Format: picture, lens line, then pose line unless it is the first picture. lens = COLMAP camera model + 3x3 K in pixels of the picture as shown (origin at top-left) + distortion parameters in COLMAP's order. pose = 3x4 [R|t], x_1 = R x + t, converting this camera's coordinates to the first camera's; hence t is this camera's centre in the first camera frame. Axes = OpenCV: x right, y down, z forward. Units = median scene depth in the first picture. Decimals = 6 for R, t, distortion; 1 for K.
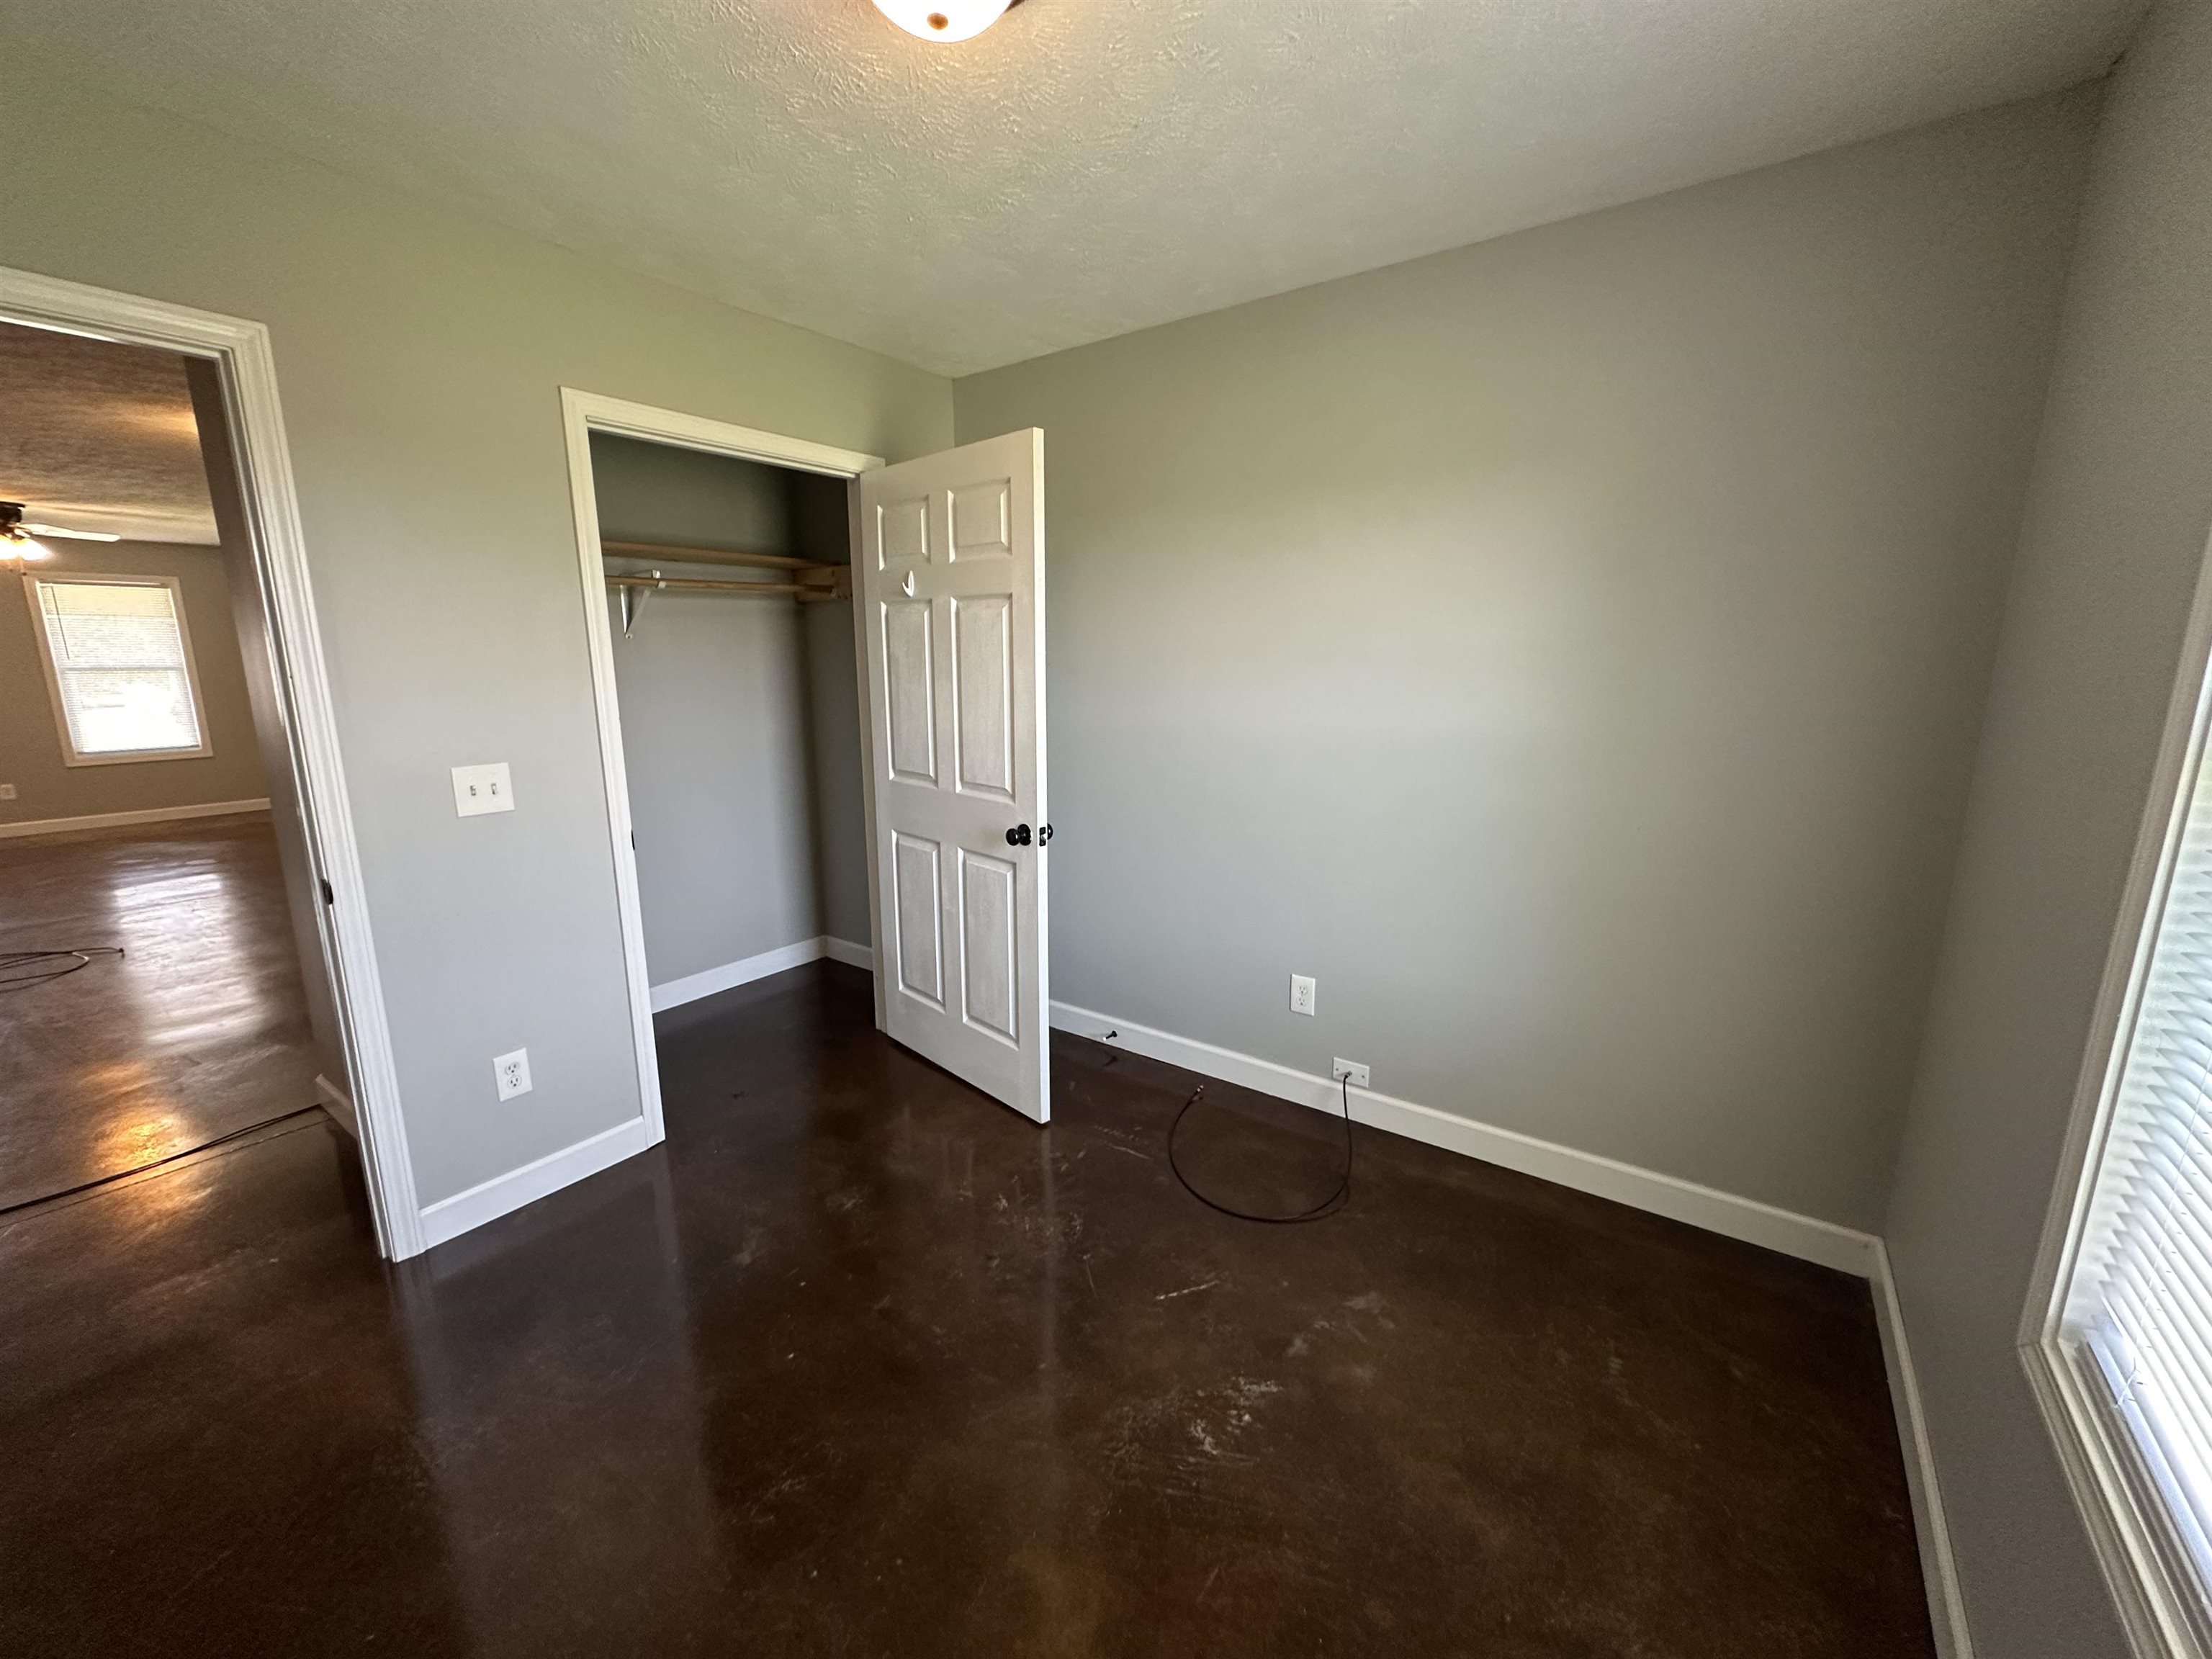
lens RADIAL K [[880.2, 0, 1091.2], [0, 880.2, 826.6], [0, 0, 1]] dist [-0.003373, -0.000136]
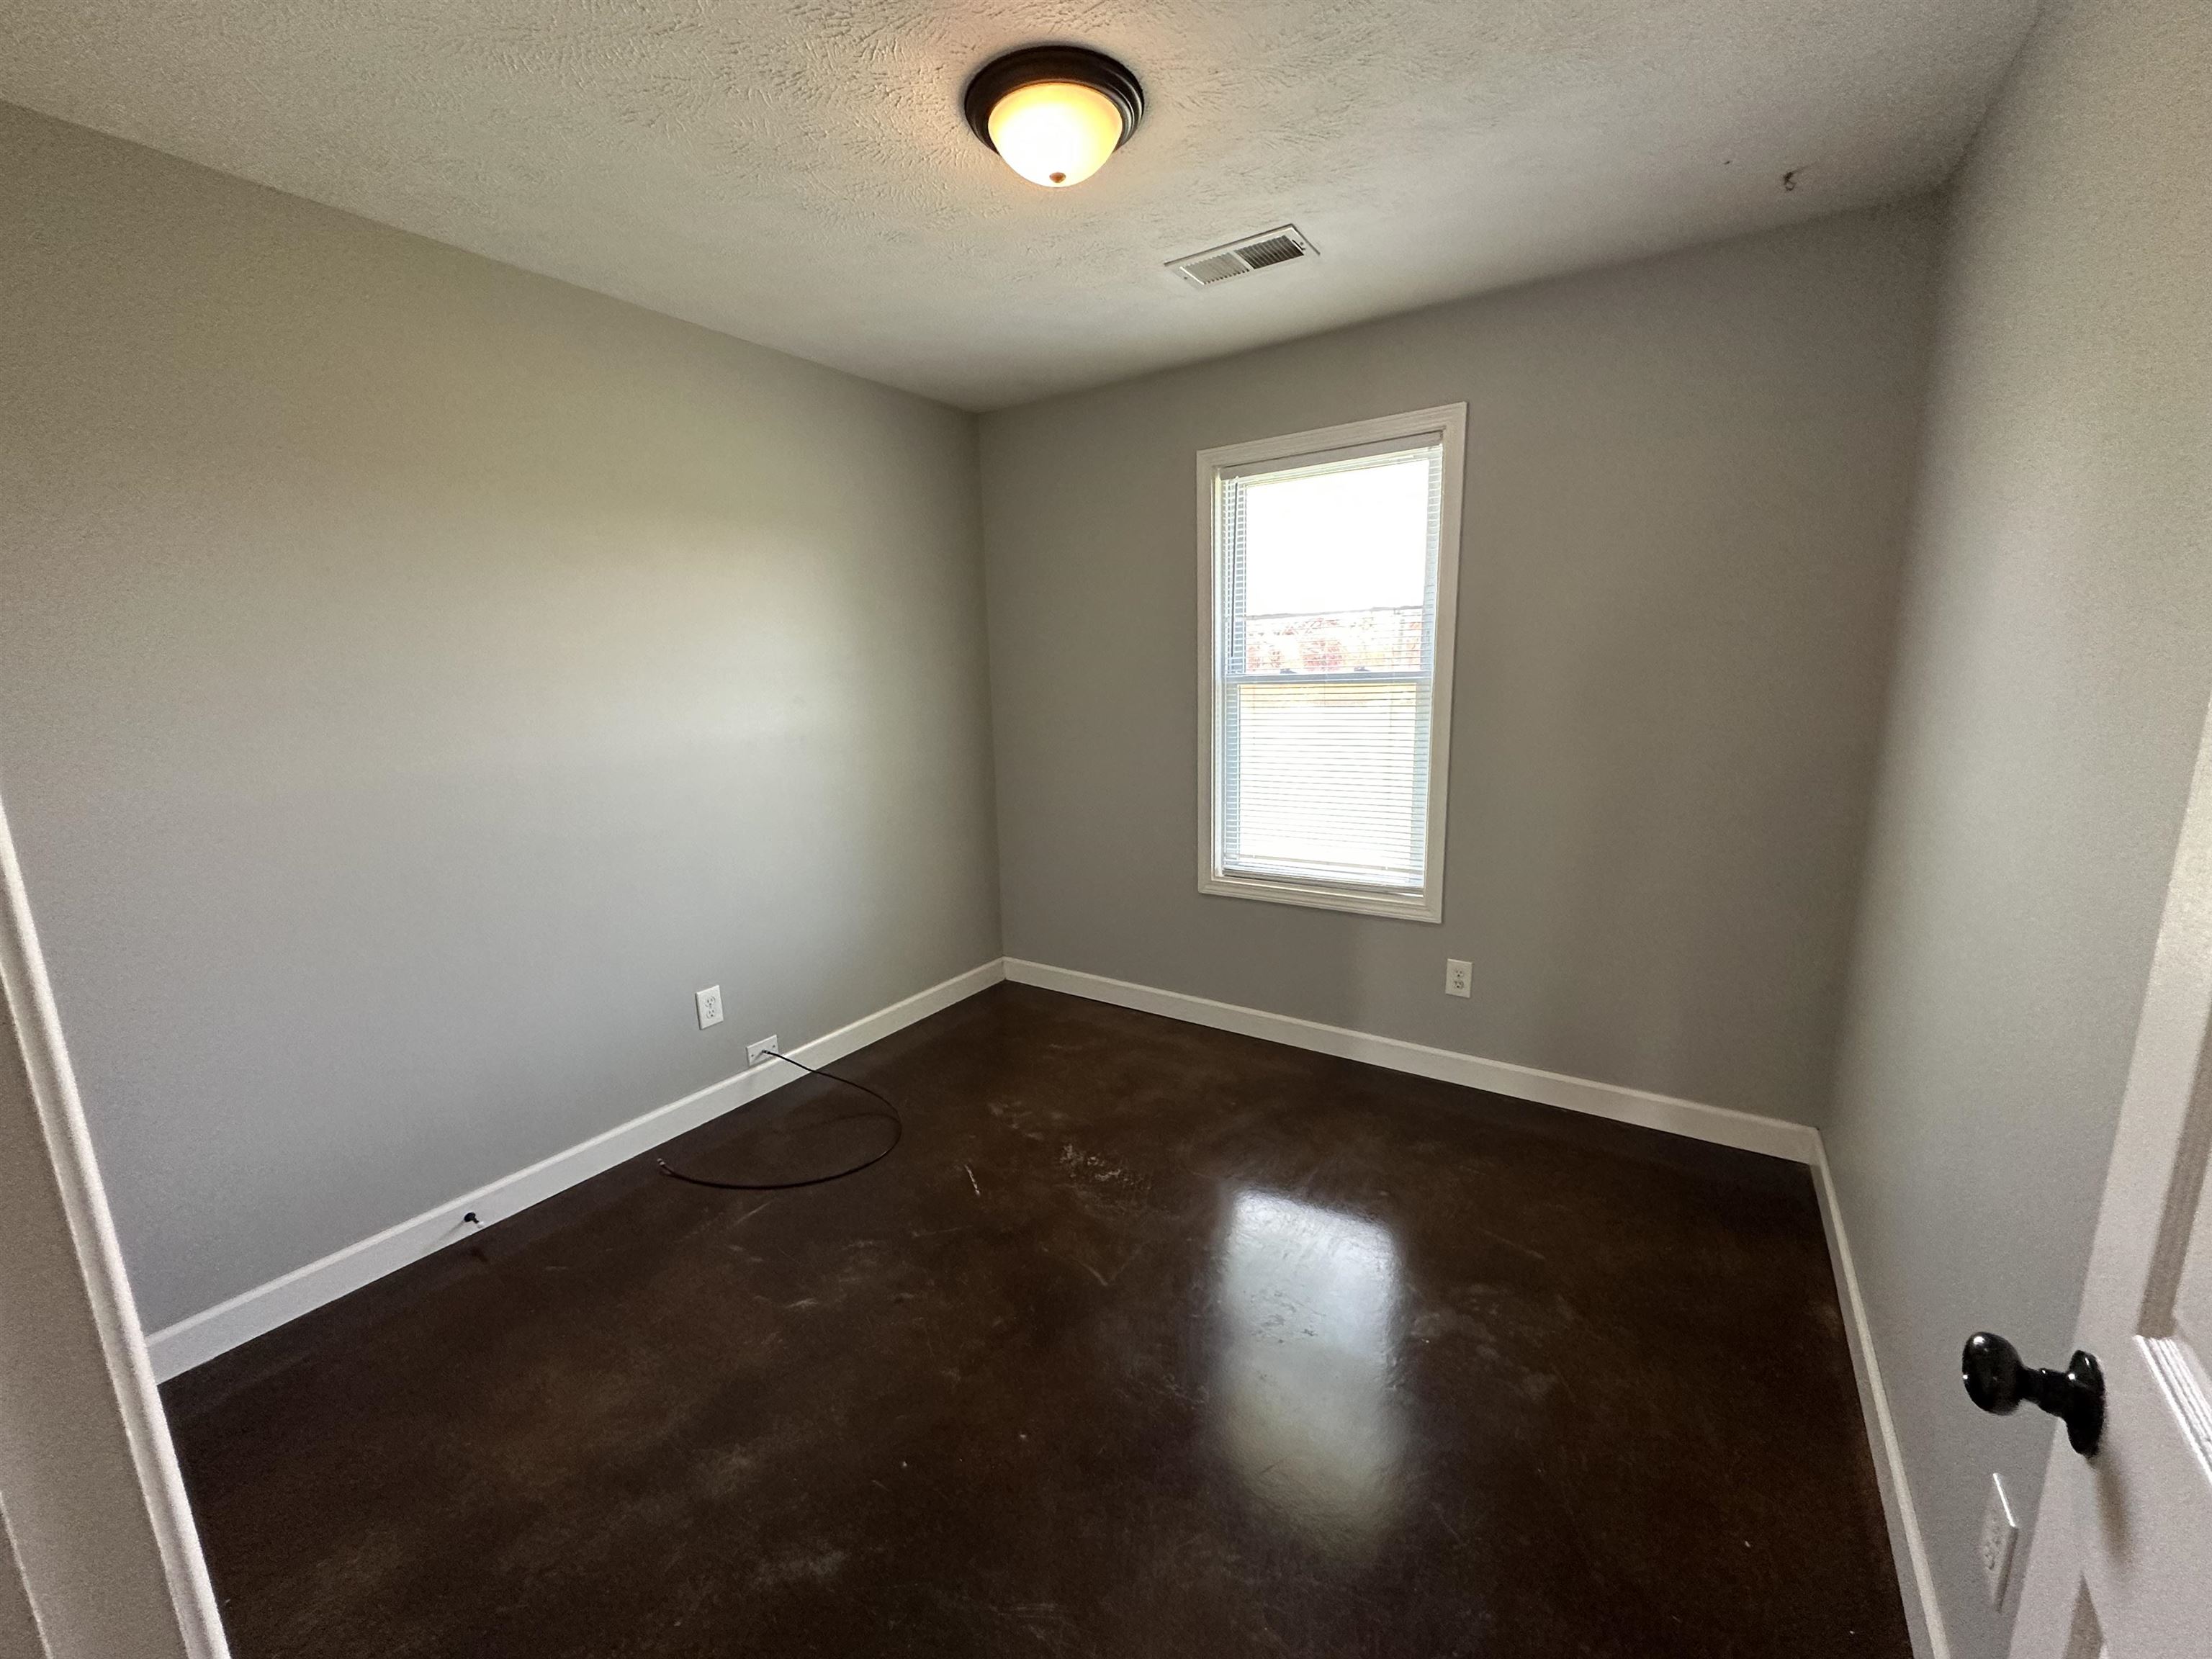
lens RADIAL K [[880.2, 0, 1105.6], [0, 880.2, 833.8], [0, 0, 1]] dist [-0.003373, -0.000136]
pose [[-0.052981, -0.185522, 0.981211, -0.972986], [0.209699, 0.958615, 0.192573, -0.131490], [-0.976330, 0.215961, -0.011884, 0.687556]]
